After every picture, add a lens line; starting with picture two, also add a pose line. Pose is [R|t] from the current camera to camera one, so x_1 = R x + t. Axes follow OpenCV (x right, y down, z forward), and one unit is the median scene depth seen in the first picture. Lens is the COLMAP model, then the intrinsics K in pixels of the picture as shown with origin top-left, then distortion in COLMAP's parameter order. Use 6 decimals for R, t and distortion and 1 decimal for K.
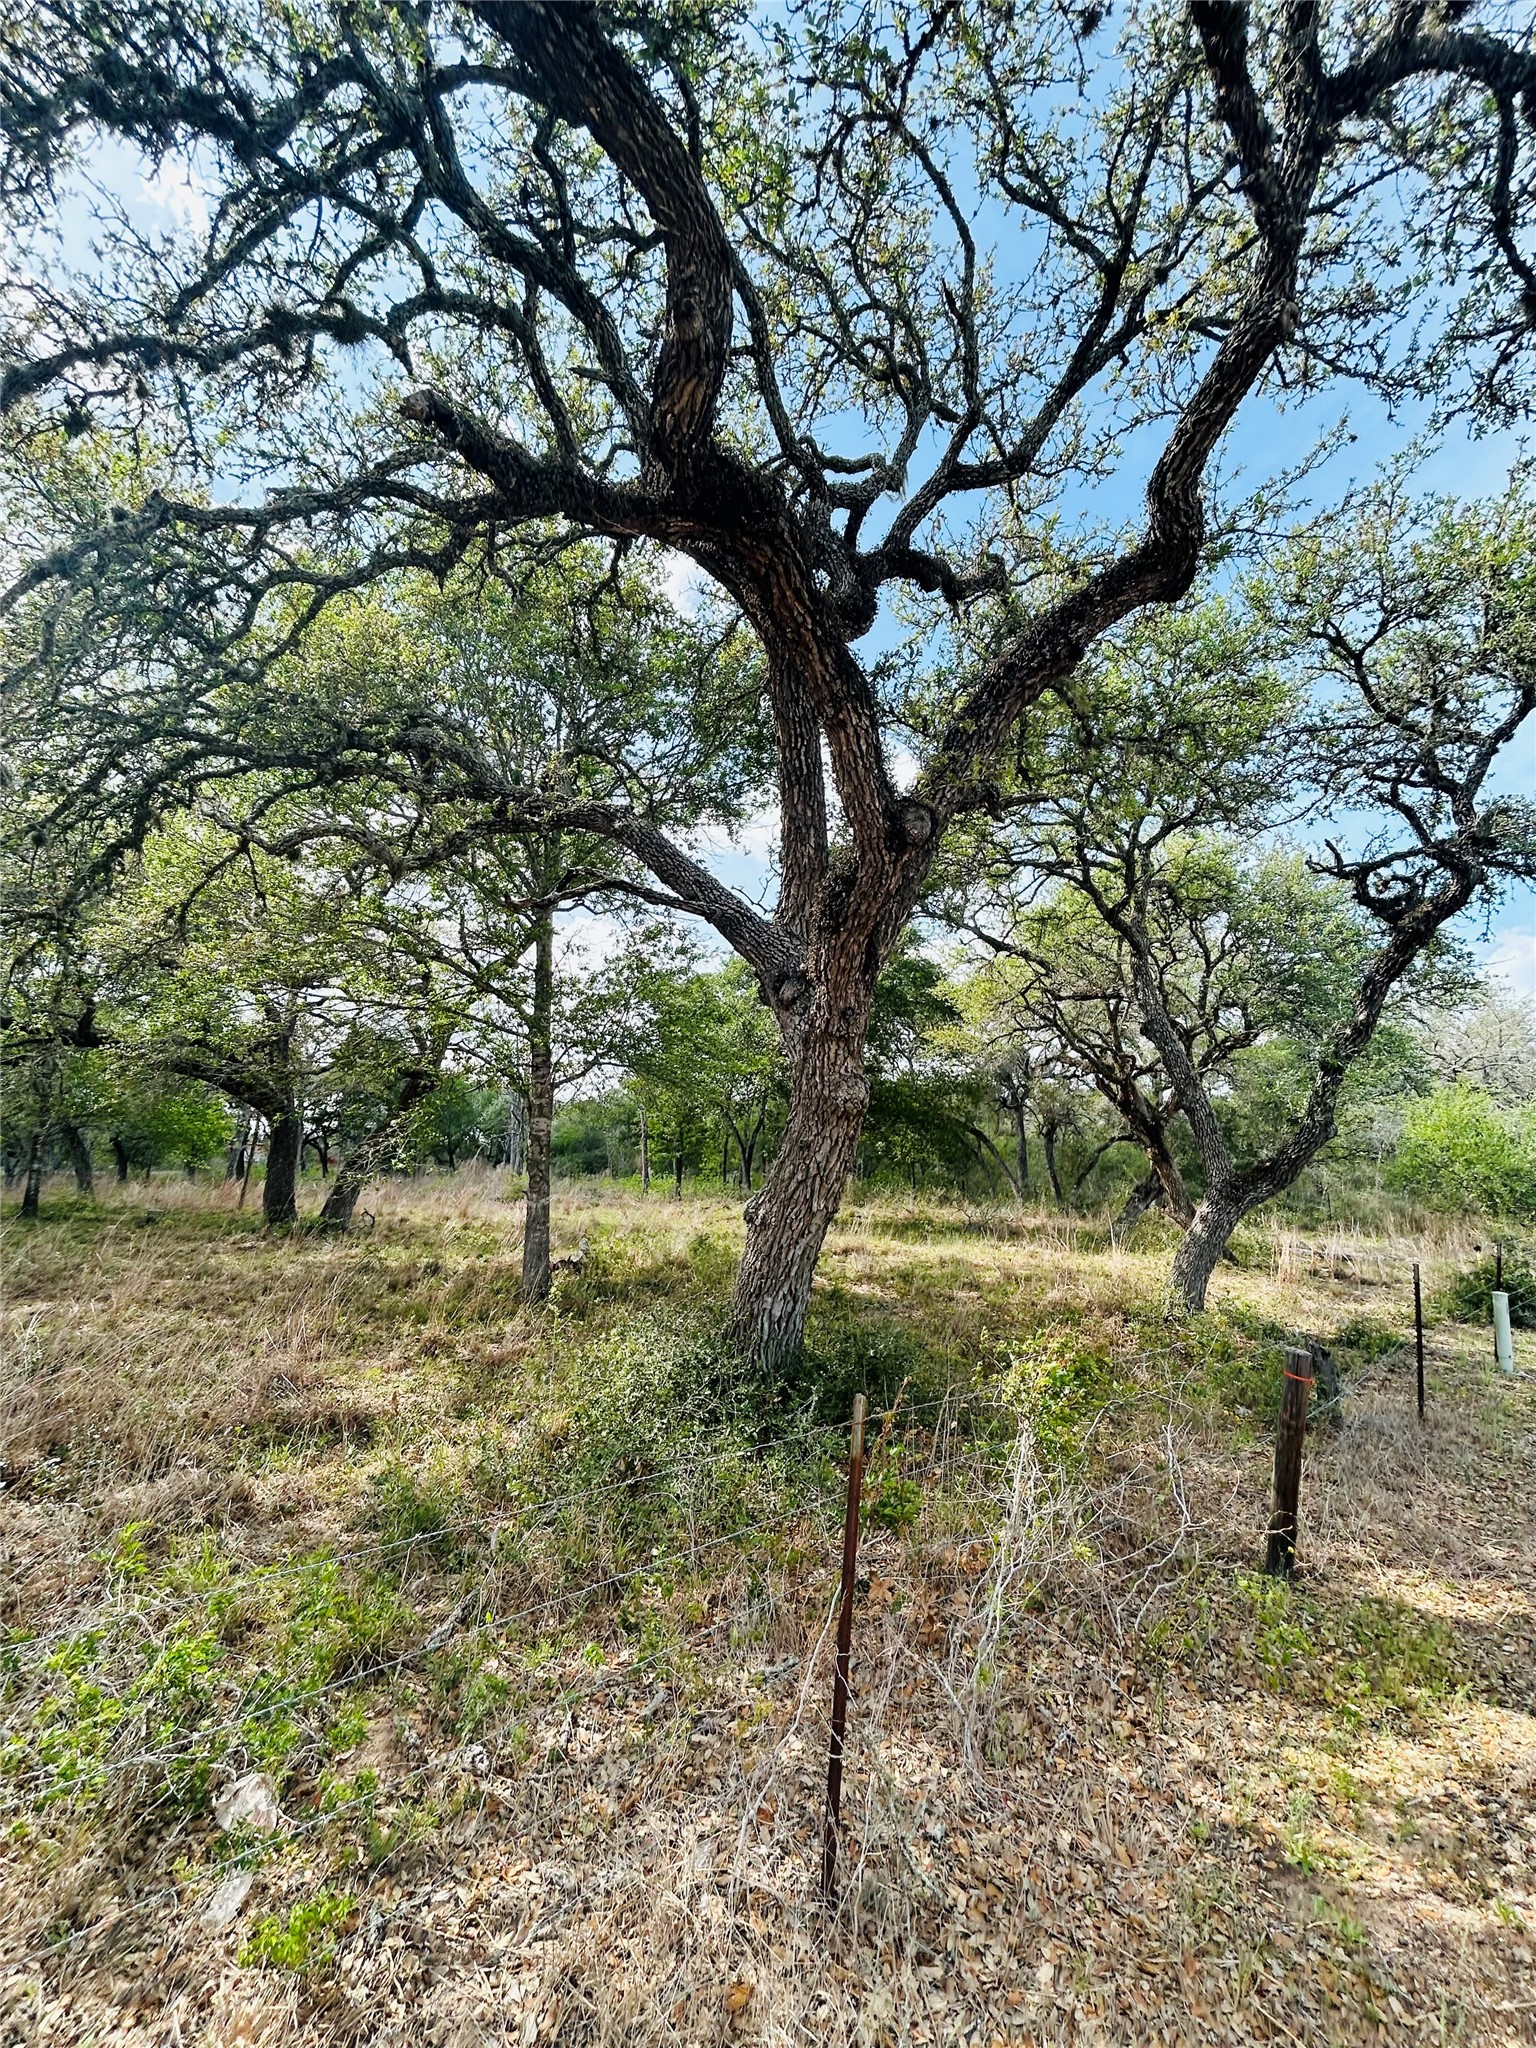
lens RADIAL K [[824.2, 0, 770.3], [0, 824.2, 1021.3], [0, 0, 1]] dist [0.000352, 0.000285]
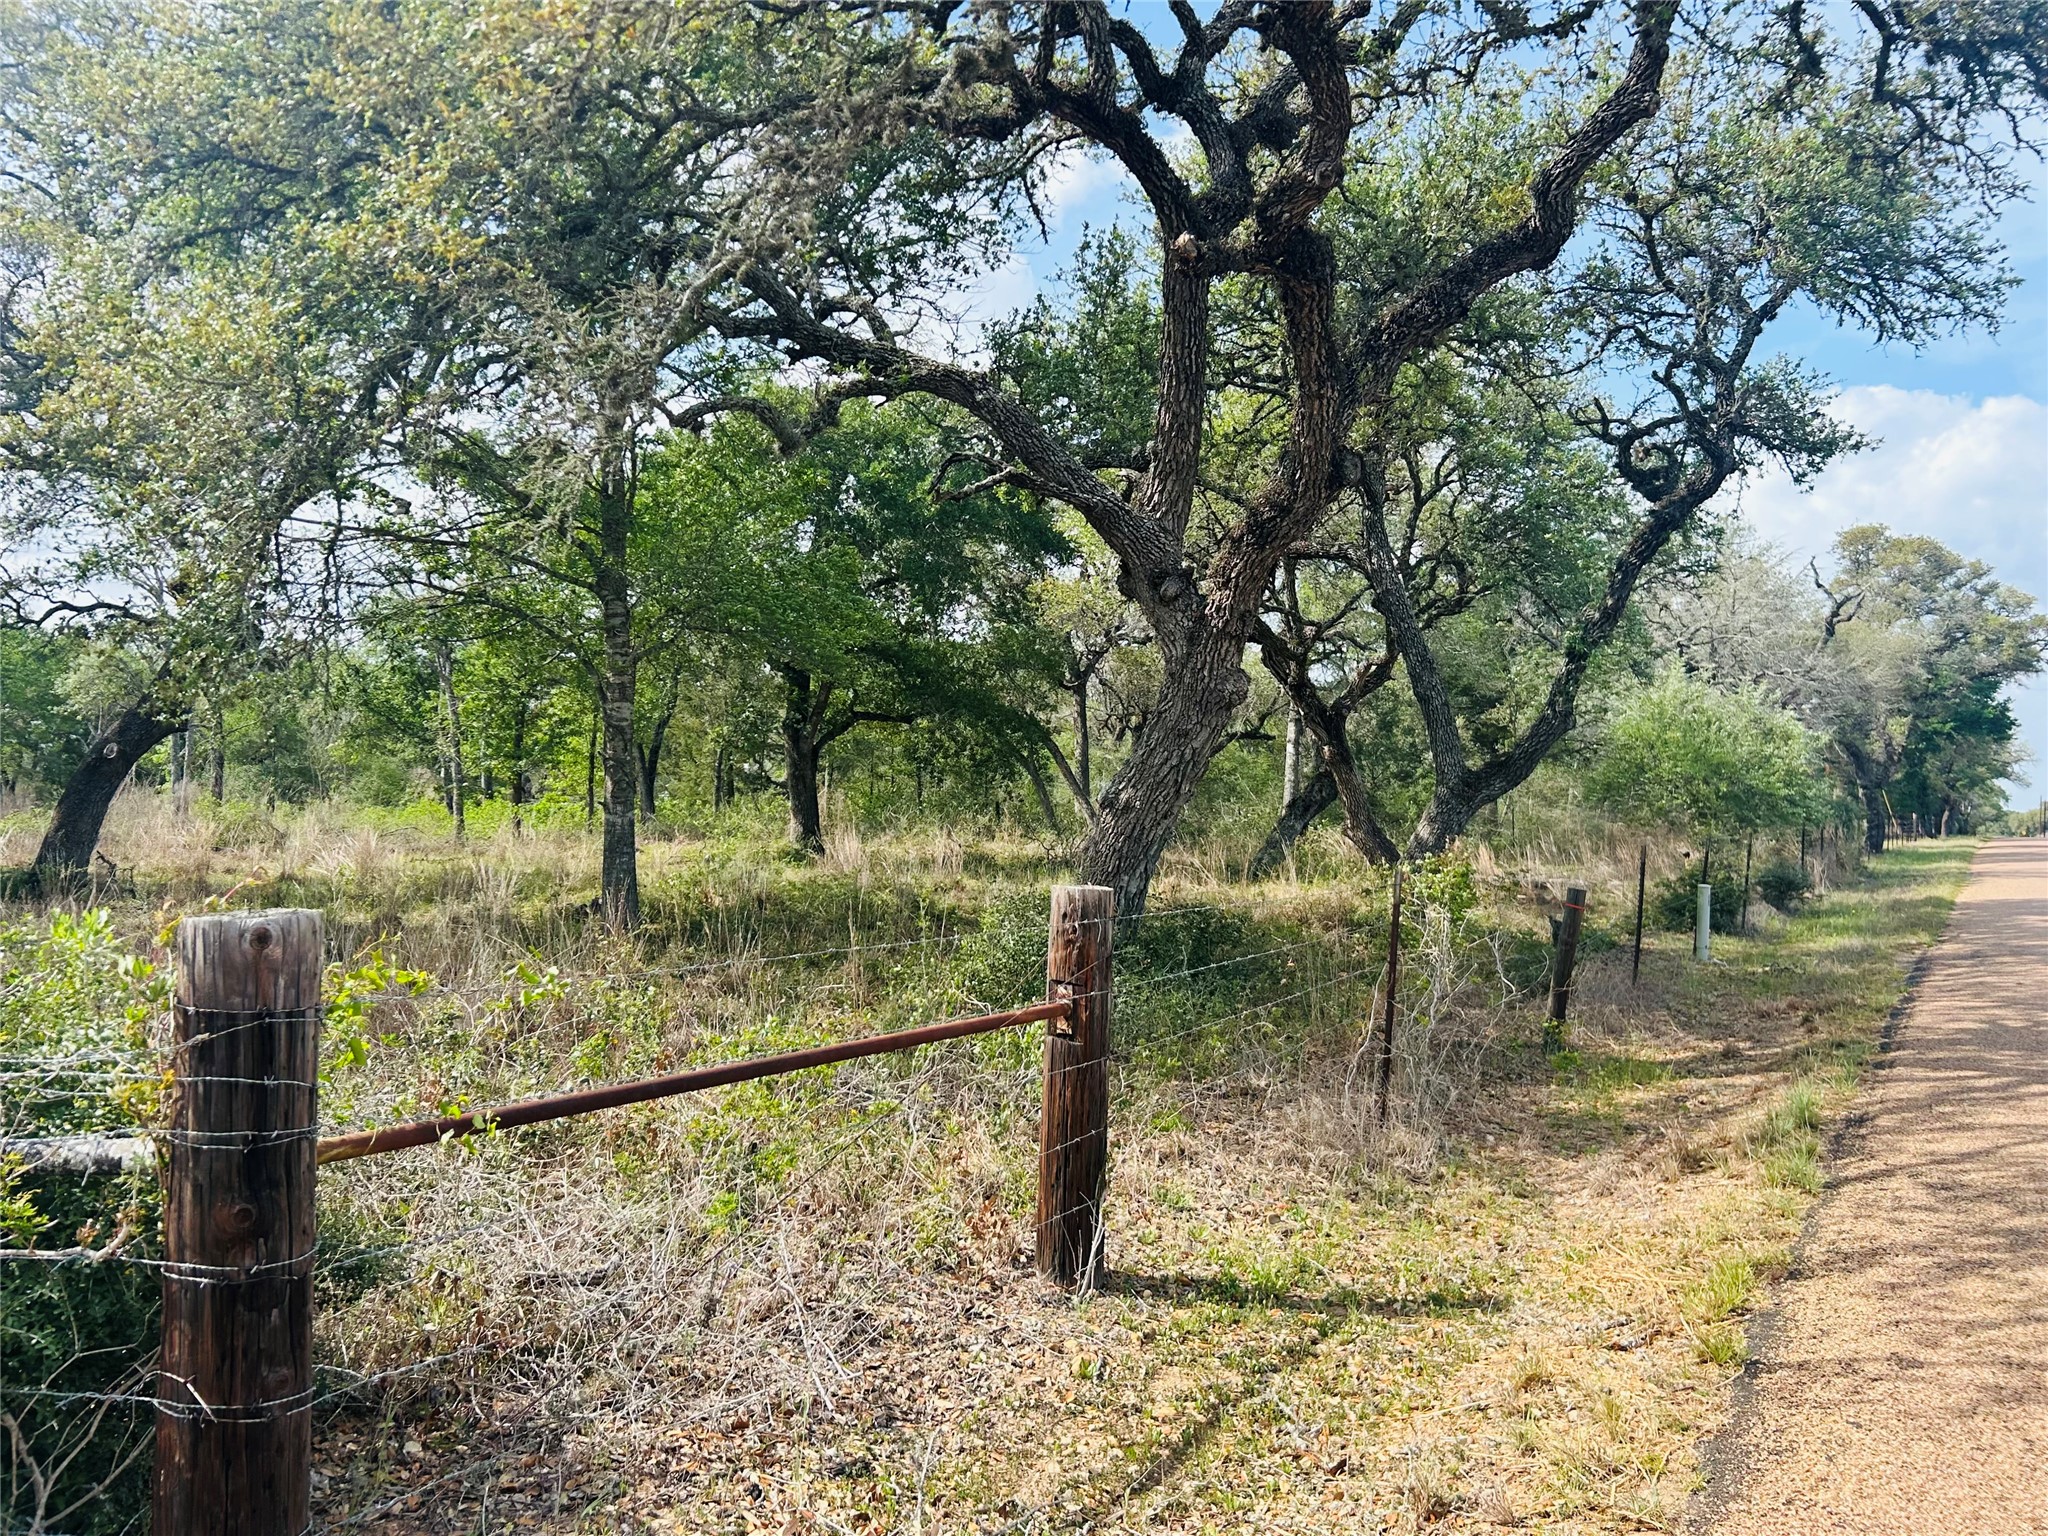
lens RADIAL K [[1519.8, 0, 1024.0], [0, 1519.8, 768.0], [0, 0, 1]] dist [-0.003163, -0.002954]
pose [[0.958575, -0.010428, 0.284648, -0.478867], [-0.034399, 0.987777, 0.152031, -0.066302], [-0.282755, -0.155525, 0.946500, -0.542935]]
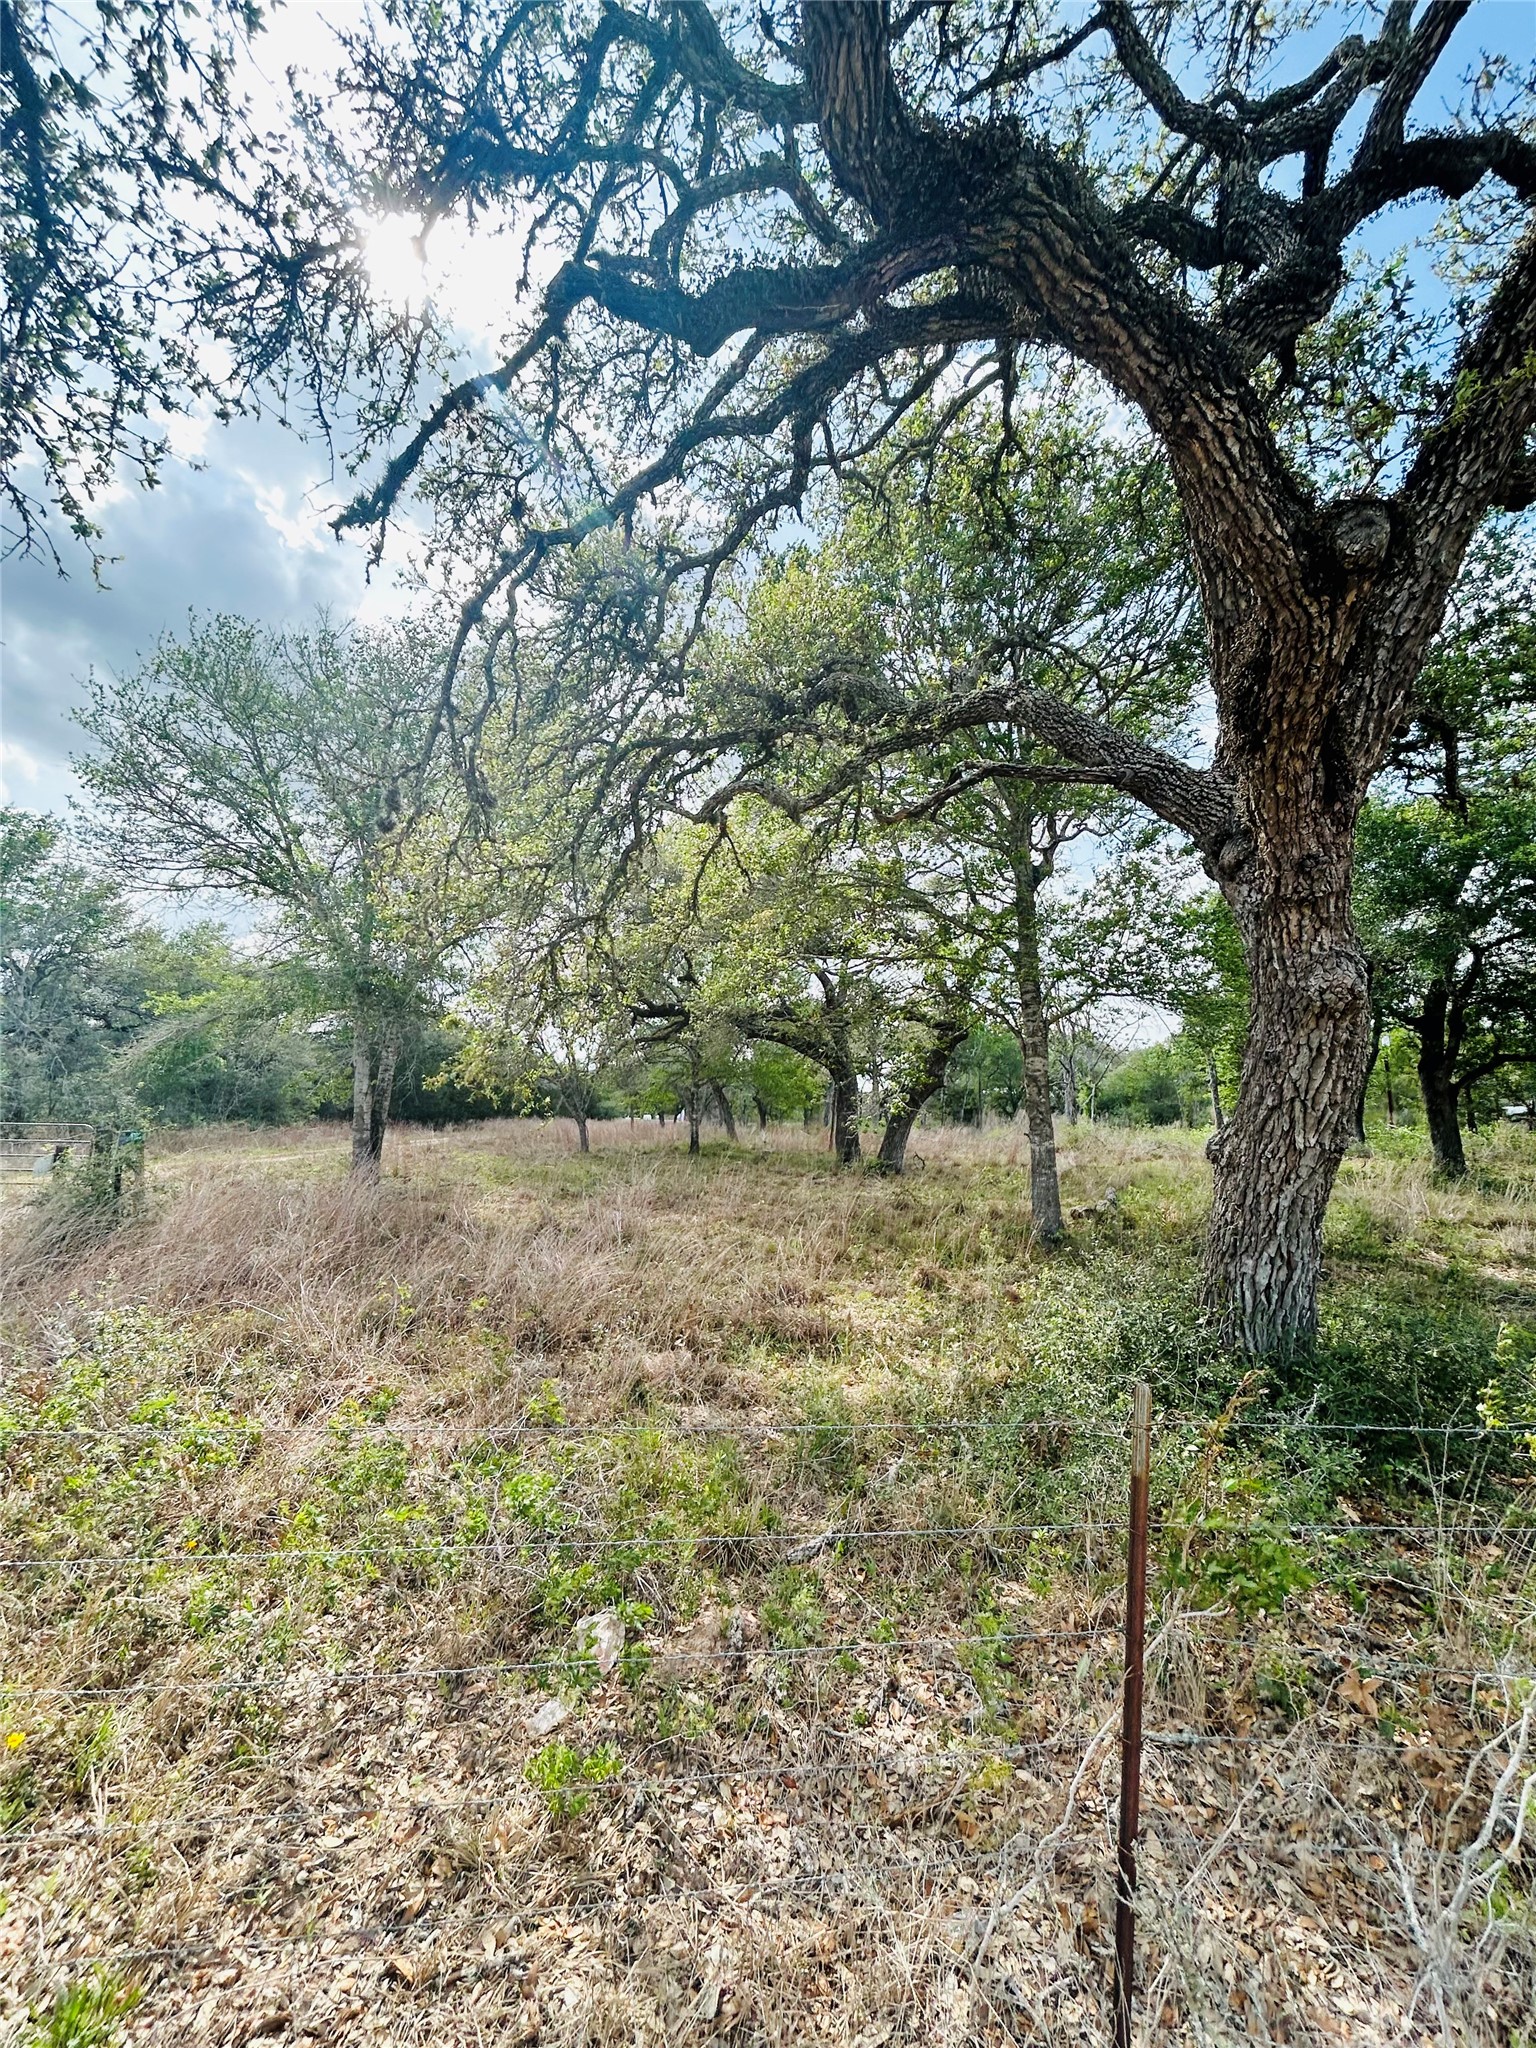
lens RADIAL K [[824.2, 0, 770.3], [0, 824.2, 1021.3], [0, 0, 1]] dist [0.000352, 0.000285]
pose [[0.789793, -0.074383, -0.608847, 0.092443], [0.108549, 0.993902, 0.019383, 0.036621], [0.603693, -0.081398, 0.793051, 0.100063]]
